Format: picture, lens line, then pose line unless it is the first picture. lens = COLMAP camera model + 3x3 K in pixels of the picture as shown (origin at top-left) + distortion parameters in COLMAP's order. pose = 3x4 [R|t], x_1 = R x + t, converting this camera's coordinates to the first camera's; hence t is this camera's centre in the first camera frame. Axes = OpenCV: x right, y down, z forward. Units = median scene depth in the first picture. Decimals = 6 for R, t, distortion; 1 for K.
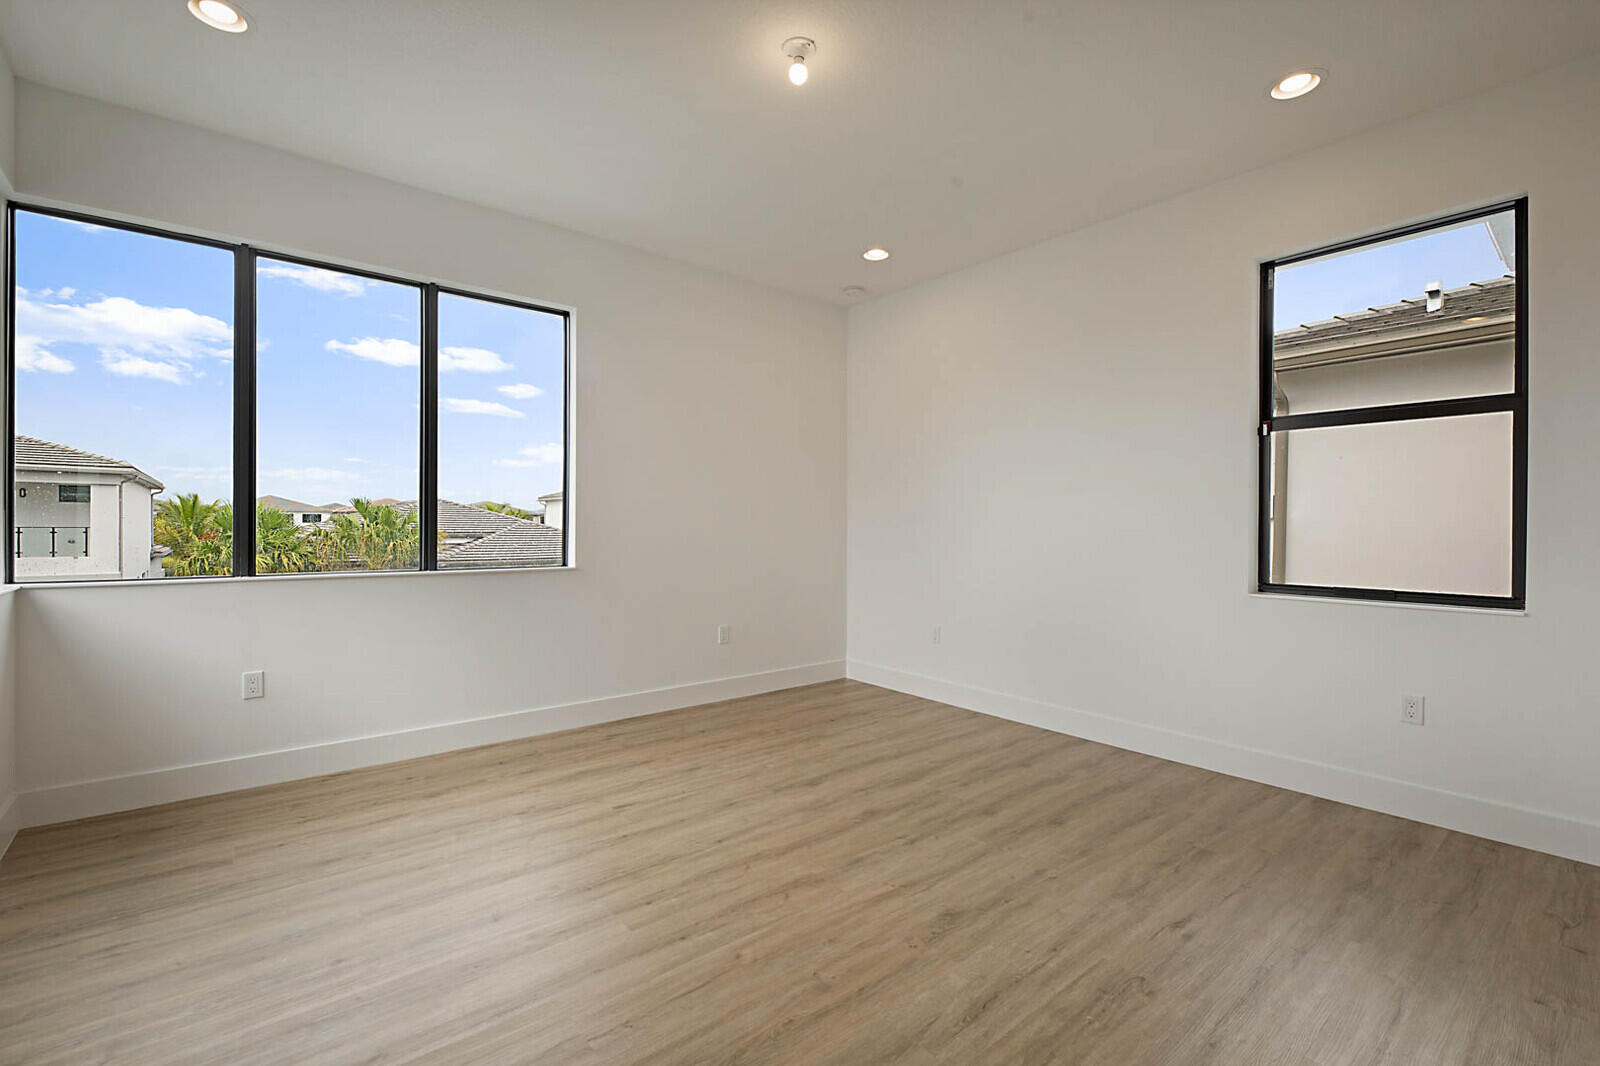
lens RADIAL K [[757.2, 0, 800.0], [0, 757.2, 533.0], [0, 0, 1]] dist [-0.001838, -0.000138]
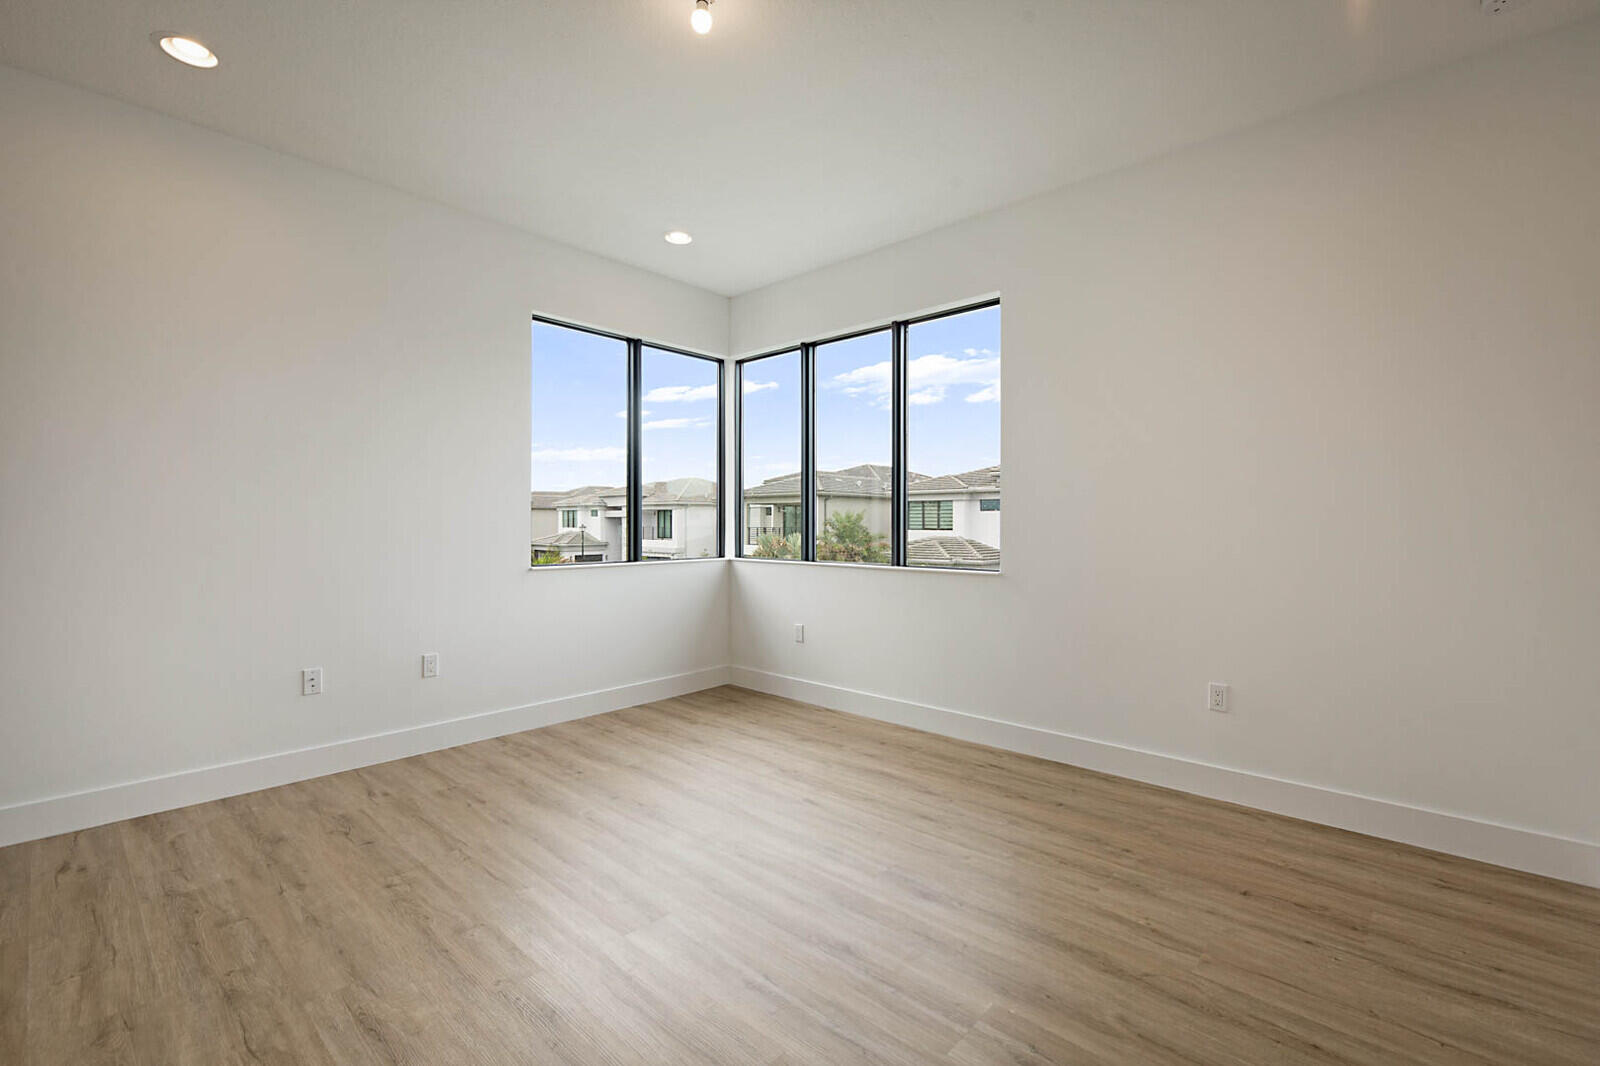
lens RADIAL K [[724.6, 0, 796.7], [0, 724.6, 502.0], [0, 0, 1]] dist [-0.001470, -0.000077]
pose [[0.075971, -0.034311, -0.996520, 0.650336], [-0.011115, 0.999317, -0.035255, -0.008702], [0.997048, 0.013755, 0.075538, 0.776383]]
